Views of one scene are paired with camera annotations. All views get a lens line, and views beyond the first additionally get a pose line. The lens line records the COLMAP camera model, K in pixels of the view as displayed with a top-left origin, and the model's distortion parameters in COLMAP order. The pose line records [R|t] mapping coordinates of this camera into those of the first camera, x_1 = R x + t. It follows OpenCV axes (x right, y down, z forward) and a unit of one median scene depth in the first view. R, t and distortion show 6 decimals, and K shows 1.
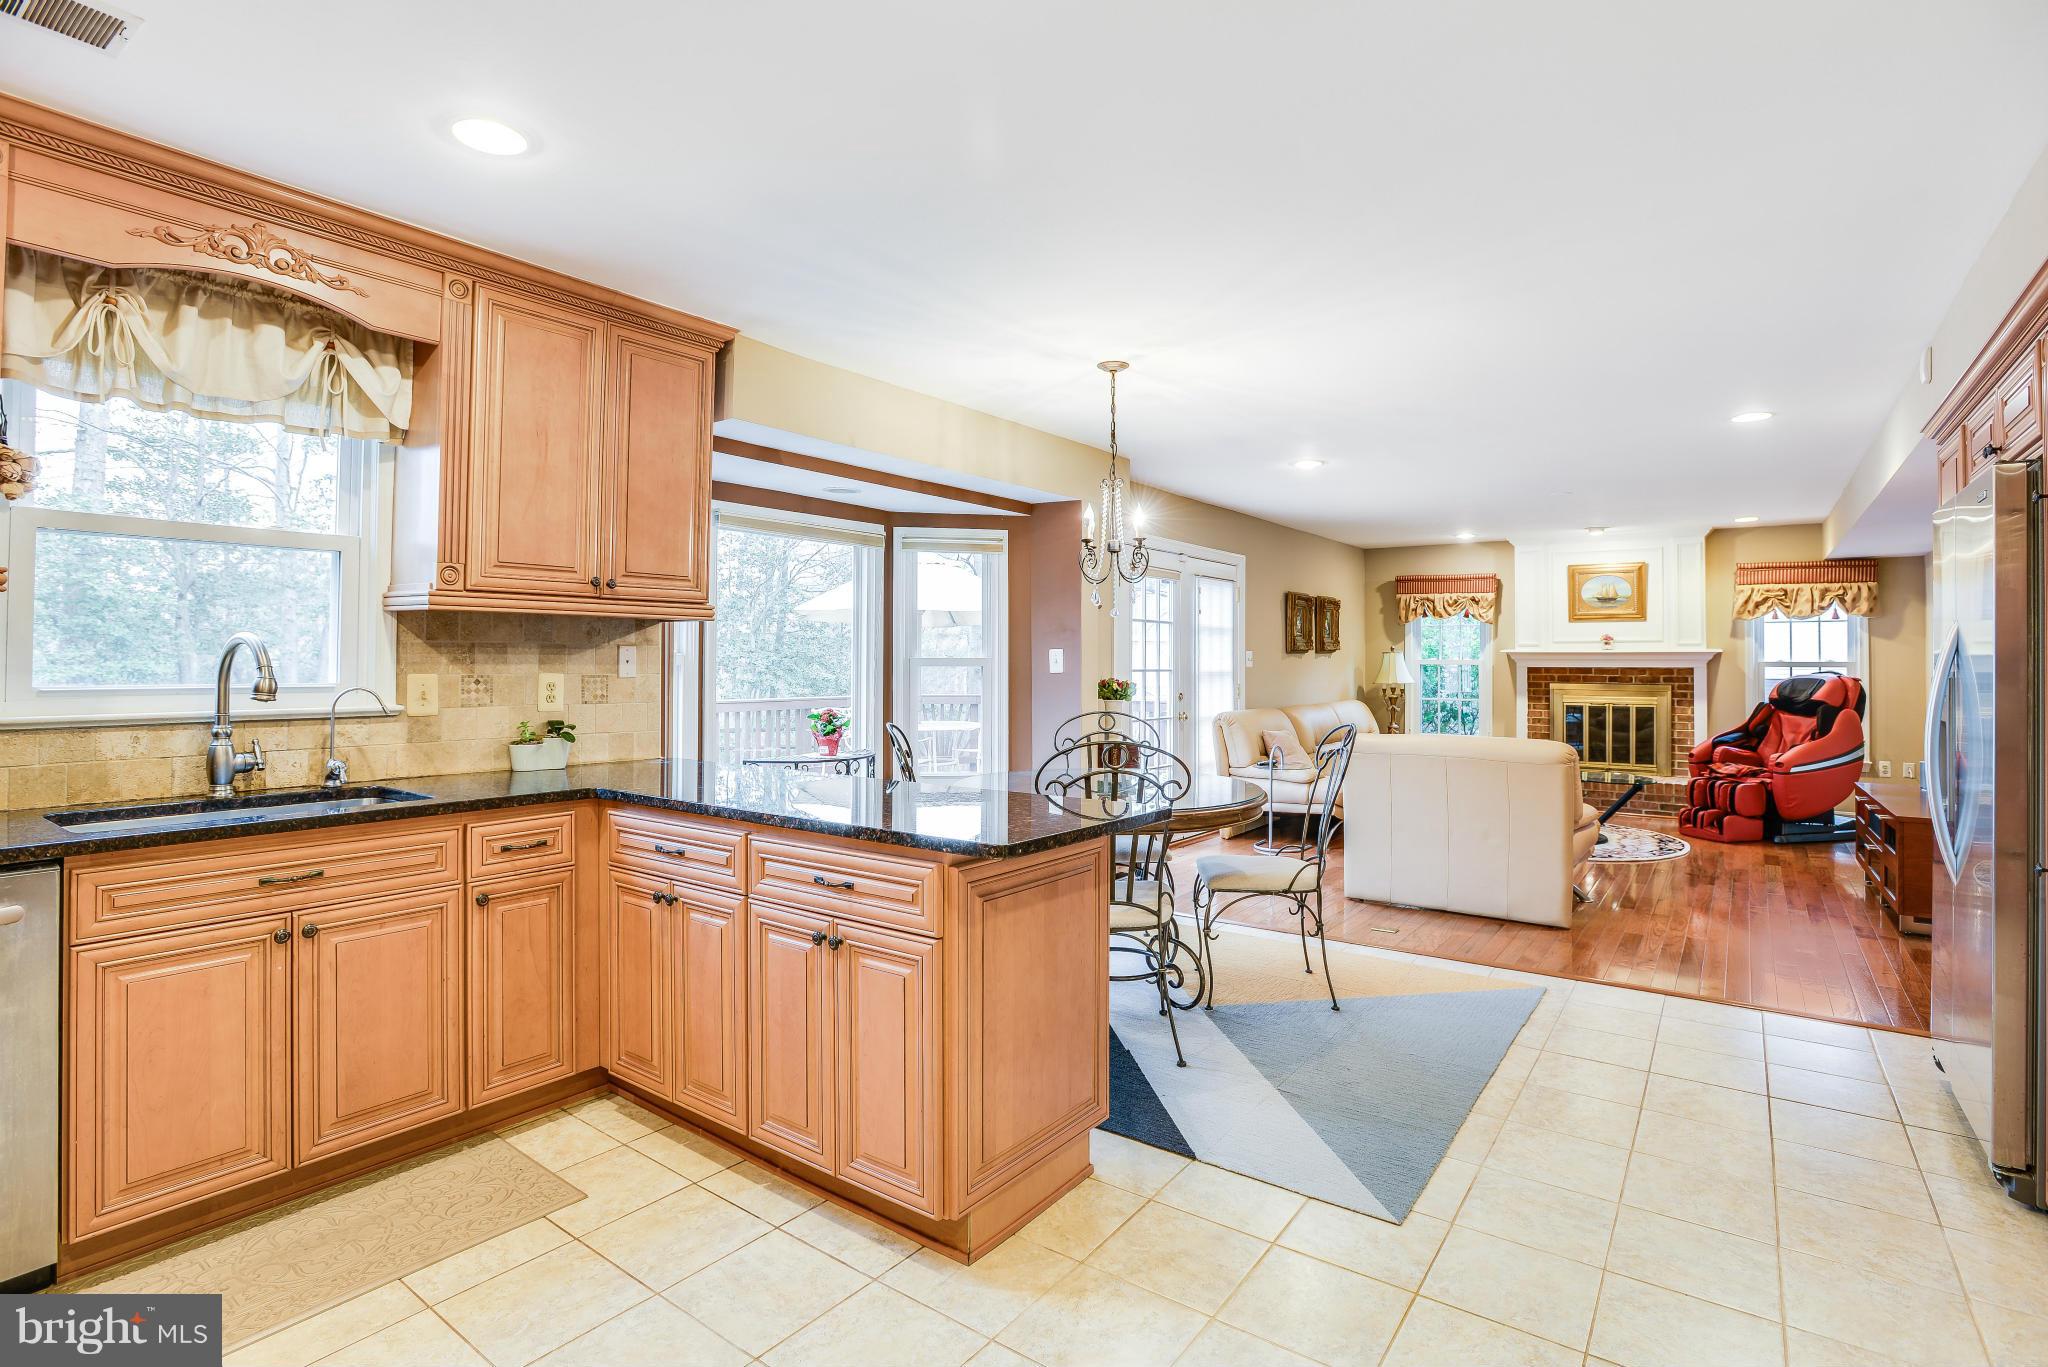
lens RADIAL K [[1007.3, 0, 1030.9], [0, 1007.3, 646.0], [0, 0, 1]] dist [-0.061572, 0.019440]
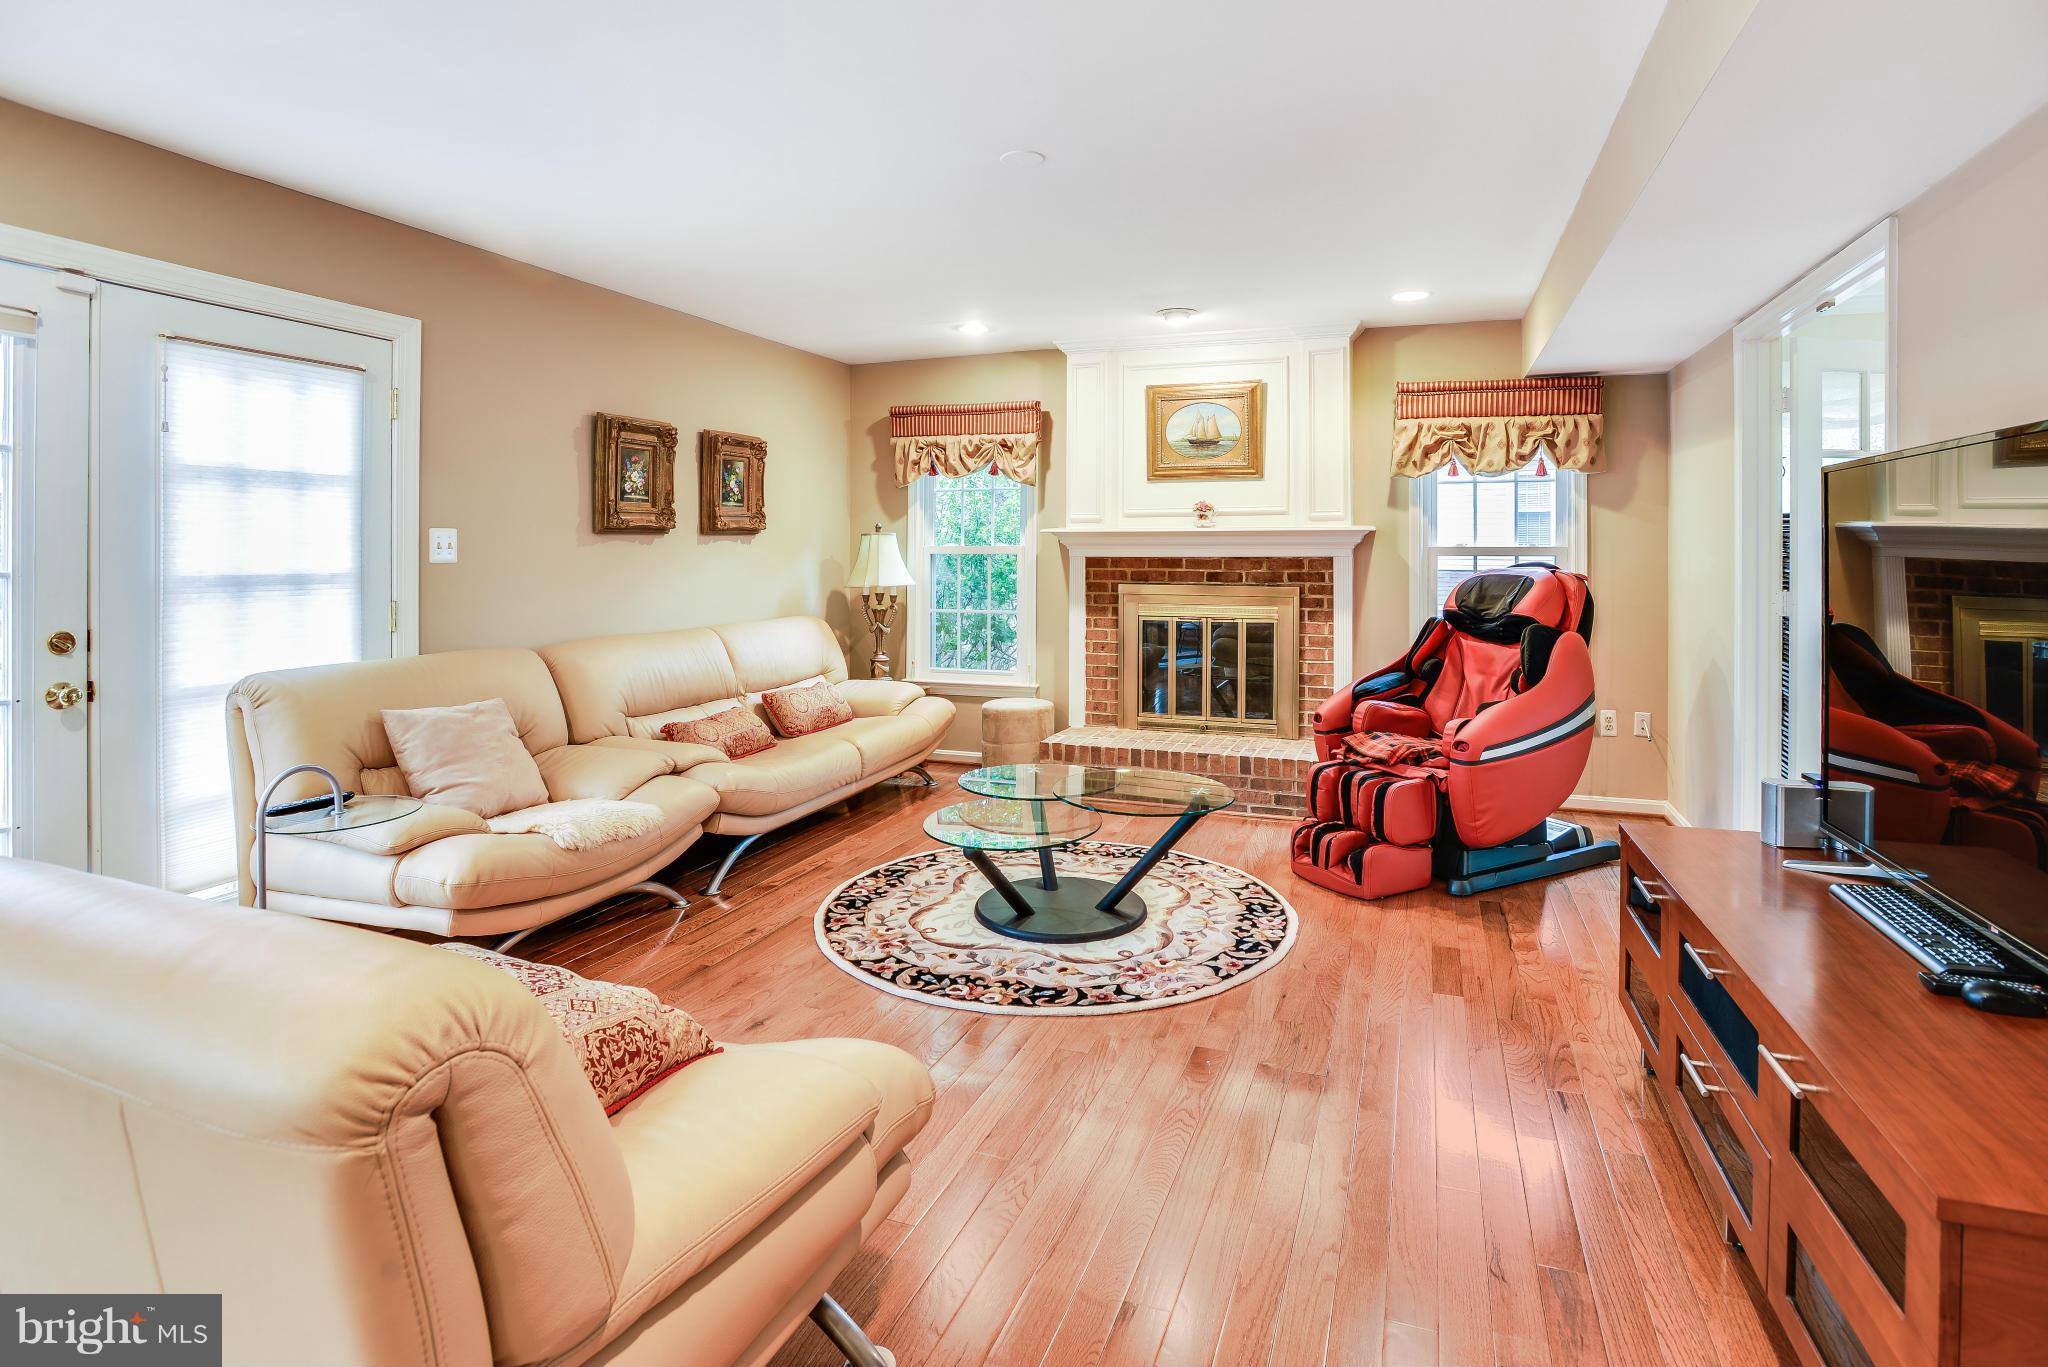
lens RADIAL K [[1055.6, 0, 1025.4], [0, 1055.6, 556.3], [0, 0, 1]] dist [-0.065543, 0.000690]
pose [[0.964434, -0.006608, 0.264242, 0.326364], [0.001128, 0.999781, 0.020884, 0.008000], [-0.264323, -0.019843, 0.964230, 0.435052]]
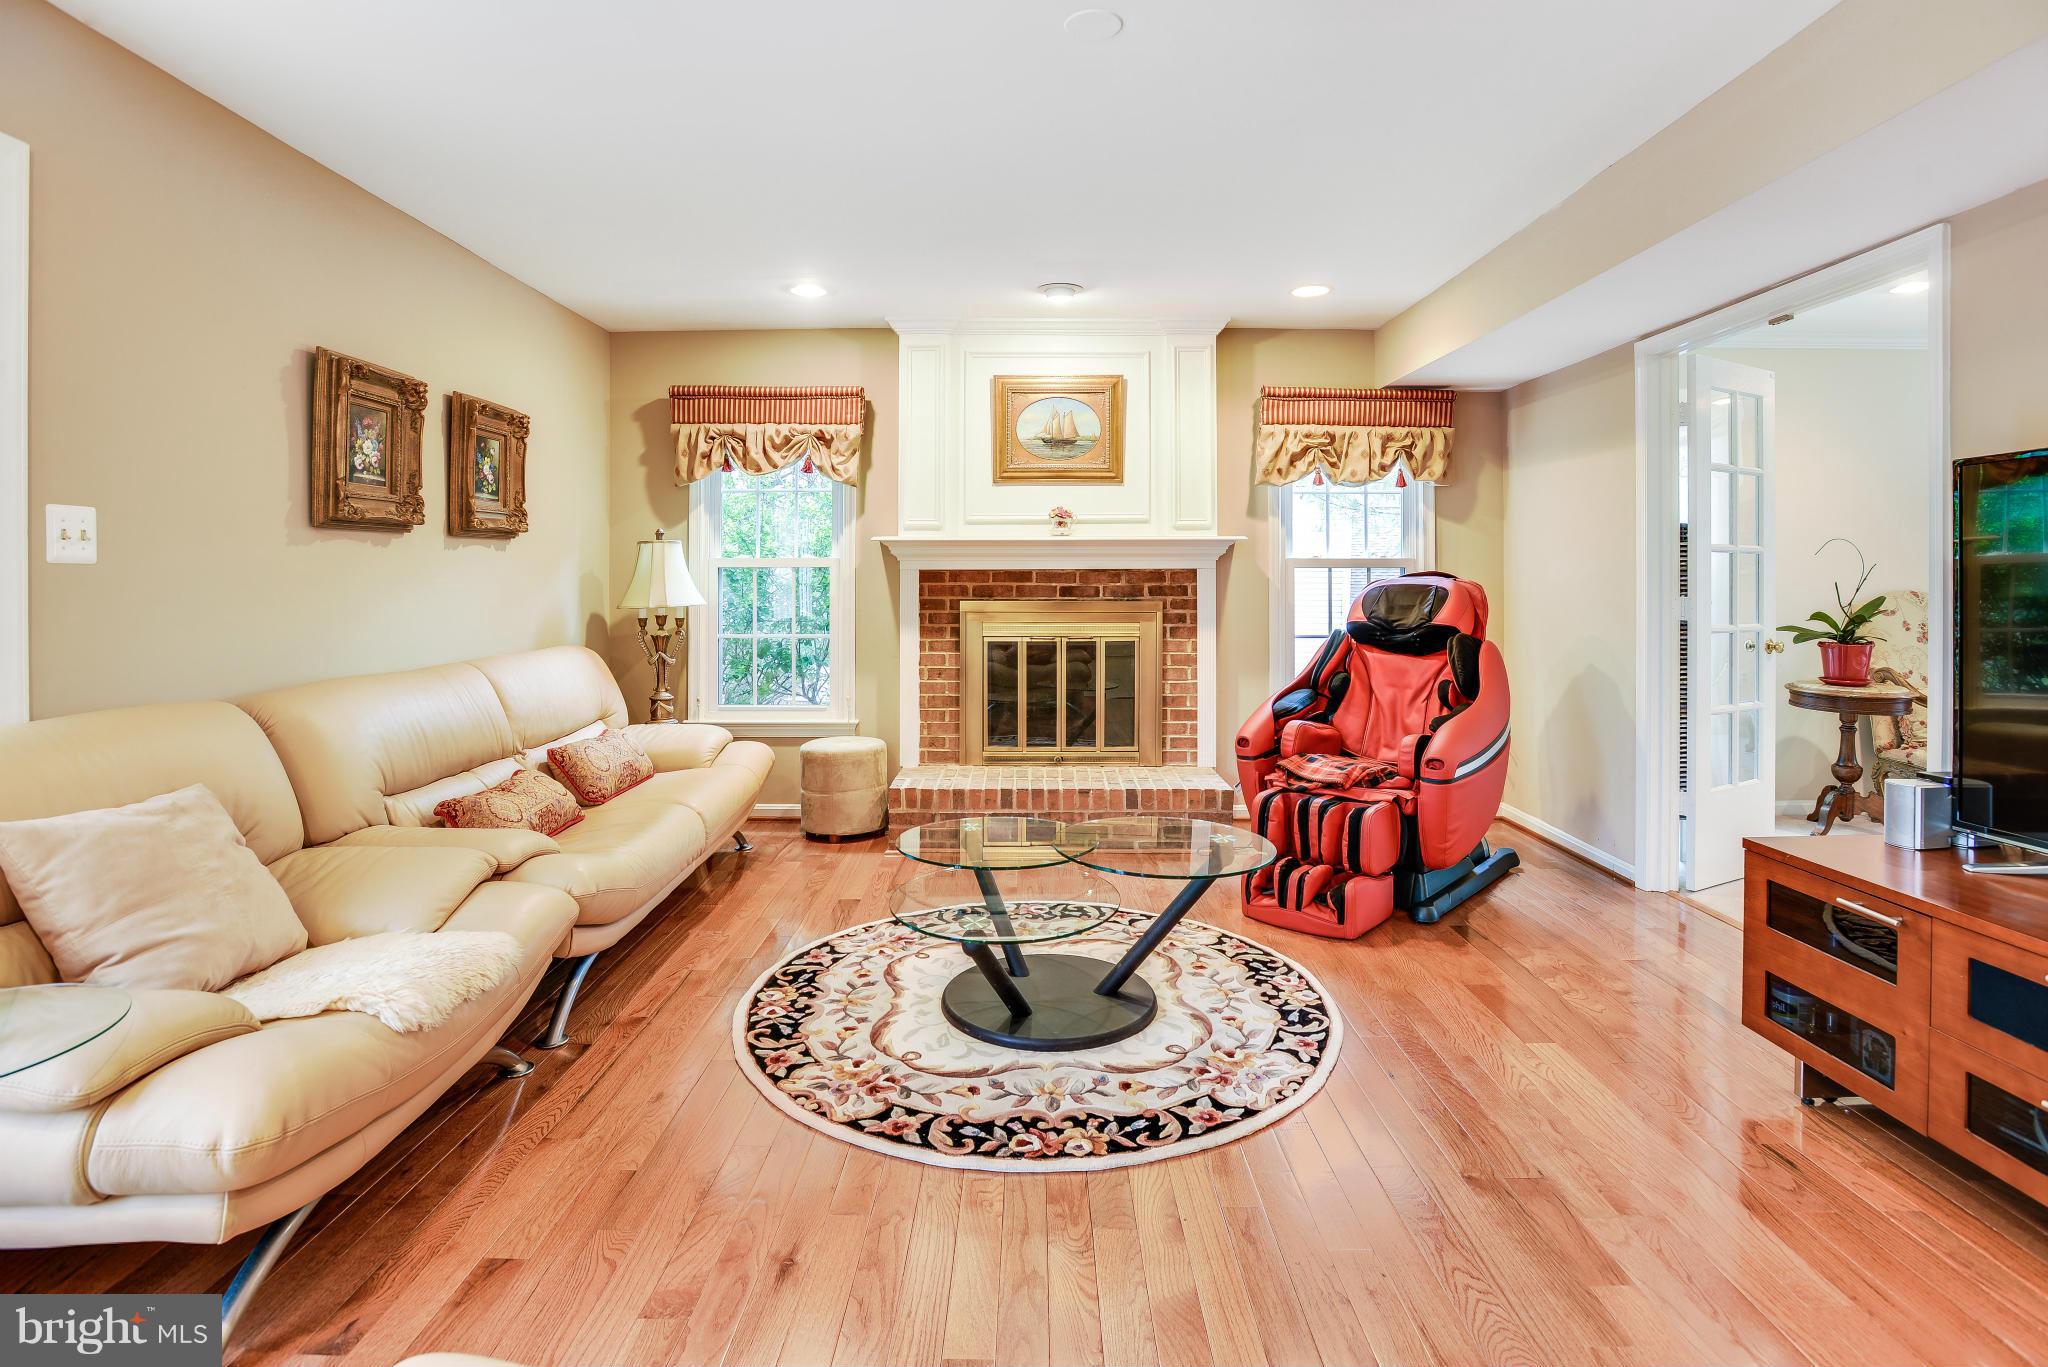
lens RADIAL K [[1045.9, 0, 1033.1], [0, 1045.9, 586.8], [0, 0, 1]] dist [-0.061747, 0.021950]
pose [[0.809321, -0.010435, 0.587273, 0.250020], [-0.002925, 0.999758, 0.021796, 0.019439], [-0.587359, -0.019358, 0.809095, 0.575816]]
